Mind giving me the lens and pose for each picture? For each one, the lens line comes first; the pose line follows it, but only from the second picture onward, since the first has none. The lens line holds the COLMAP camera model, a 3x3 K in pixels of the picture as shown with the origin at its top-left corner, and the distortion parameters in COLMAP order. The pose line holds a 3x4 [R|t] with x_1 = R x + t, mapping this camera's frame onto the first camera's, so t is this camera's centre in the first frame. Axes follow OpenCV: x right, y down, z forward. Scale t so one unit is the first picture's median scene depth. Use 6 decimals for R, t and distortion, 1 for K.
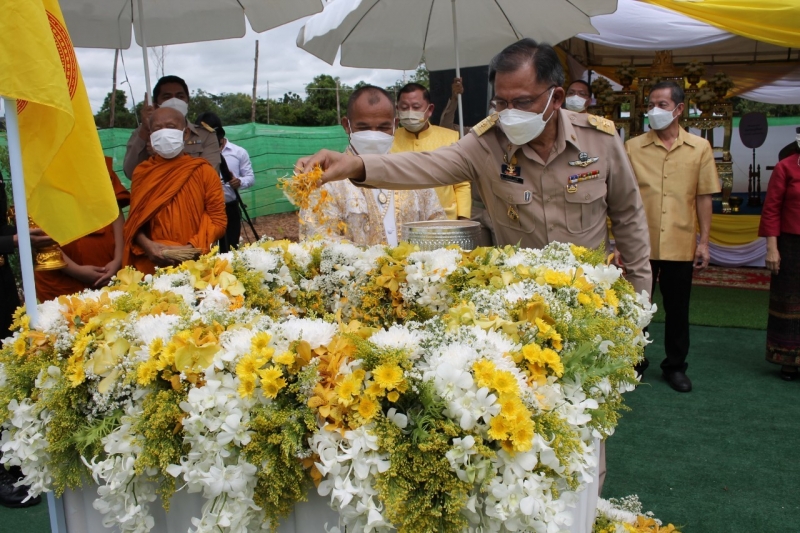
lens RADIAL K [[737.6, 0, 400.0], [0, 737.6, 266.5], [0, 0, 1]] dist [-0.154912, 0.138129]
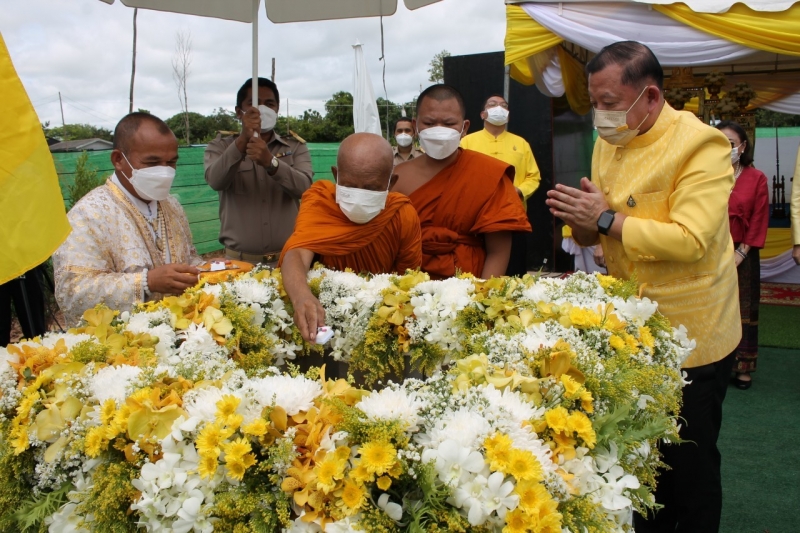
lens RADIAL K [[719.6, 0, 400.7], [0, 719.6, 267.6], [0, 0, 1]] dist [-0.154730, 0.136257]
pose [[0.999553, -0.009550, -0.028324, 0.028610], [0.009132, 0.999848, -0.014840, -0.039459], [0.028461, 0.014575, 0.999489, 0.193622]]
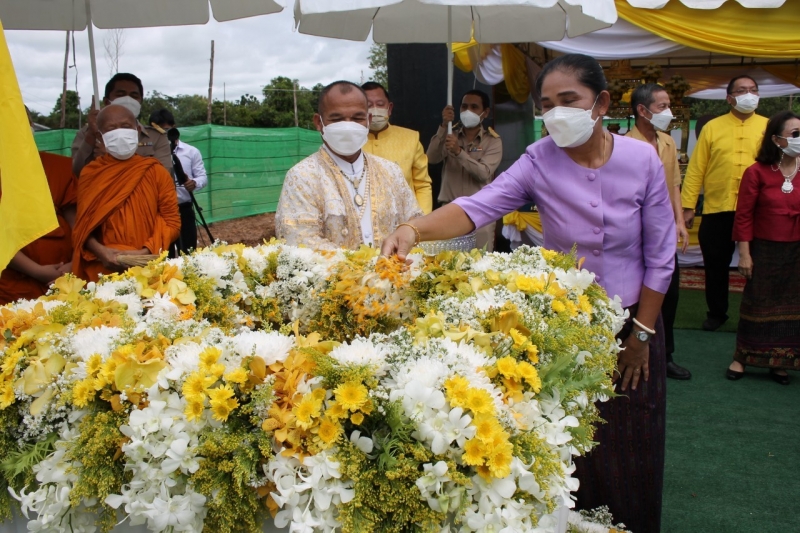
lens RADIAL K [[732.2, 0, 397.2], [0, 732.2, 268.0], [0, 0, 1]] dist [-0.148493, 0.126321]
pose [[0.998541, -0.004776, 0.053779, -0.006205], [0.004815, 0.999988, -0.000585, -0.006208], [-0.053776, 0.000843, 0.998553, 0.089958]]
